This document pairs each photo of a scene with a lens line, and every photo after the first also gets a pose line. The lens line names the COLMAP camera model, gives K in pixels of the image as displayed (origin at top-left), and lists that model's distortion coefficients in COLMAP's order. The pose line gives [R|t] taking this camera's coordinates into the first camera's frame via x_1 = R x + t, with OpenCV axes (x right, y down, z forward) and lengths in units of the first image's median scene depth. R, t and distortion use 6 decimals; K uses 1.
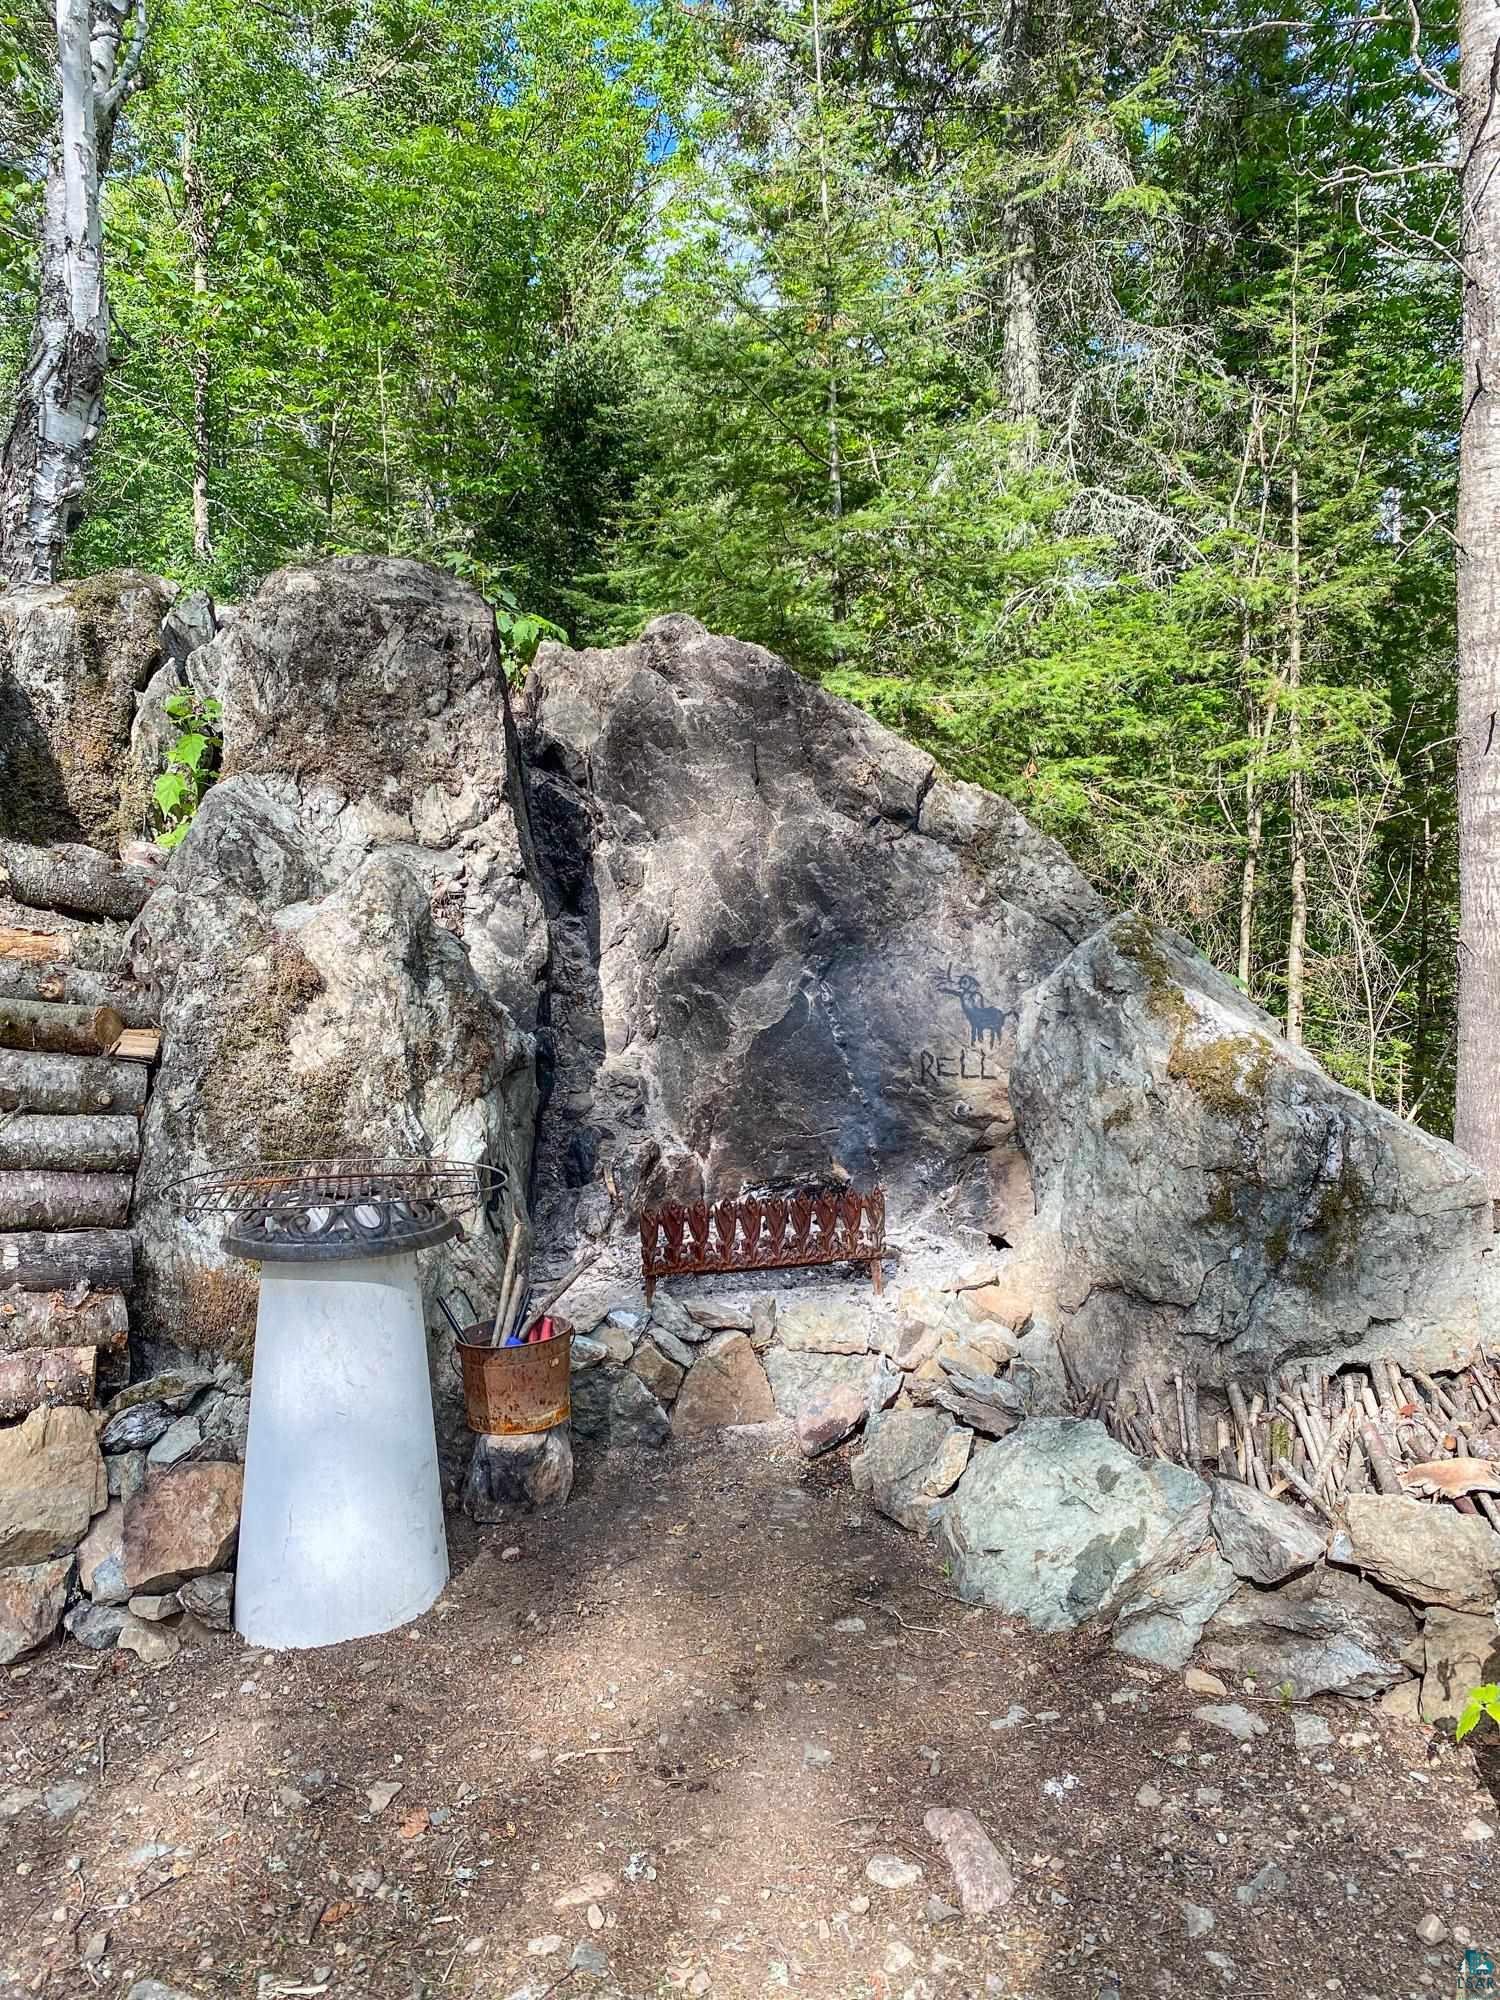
lens RADIAL K [[1500.0, 0, 737.6], [0, 1500.0, 988.5], [0, 0, 1]] dist [-0.001448, -0.003329]
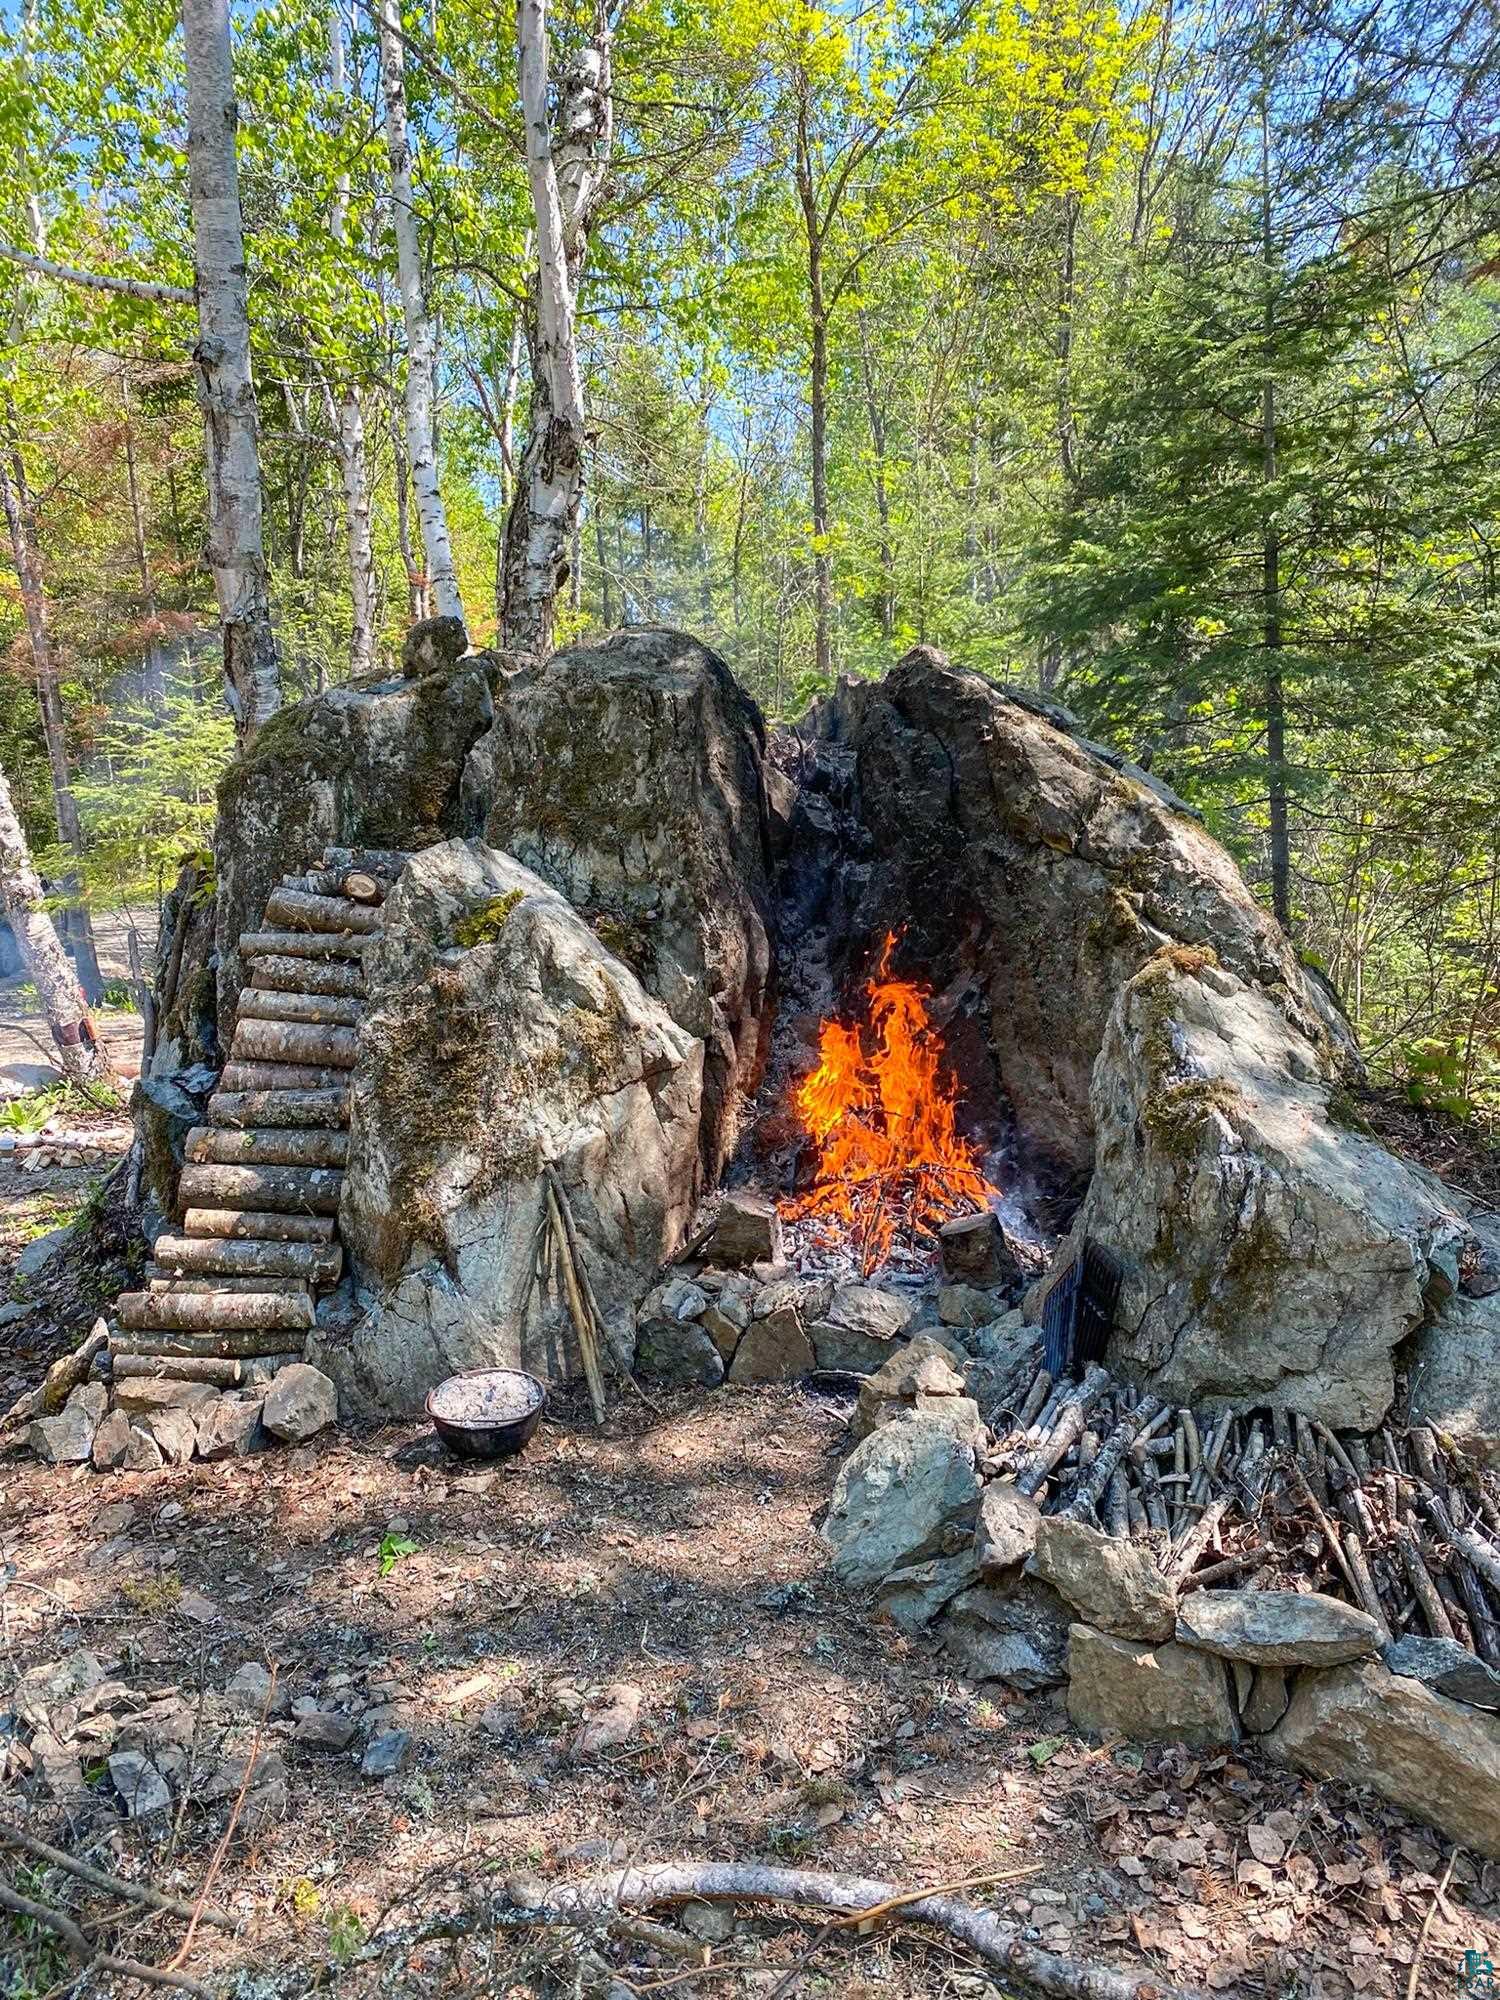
lens RADIAL K [[1500.0, 0, 737.6], [0, 1500.0, 988.5], [0, 0, 1]] dist [-0.001448, -0.003329]
pose [[0.894100, 0.027623, -0.447015, 0.535102], [-0.007097, 0.998845, 0.047527, -0.084331], [0.447812, -0.039321, 0.893263, -0.071834]]
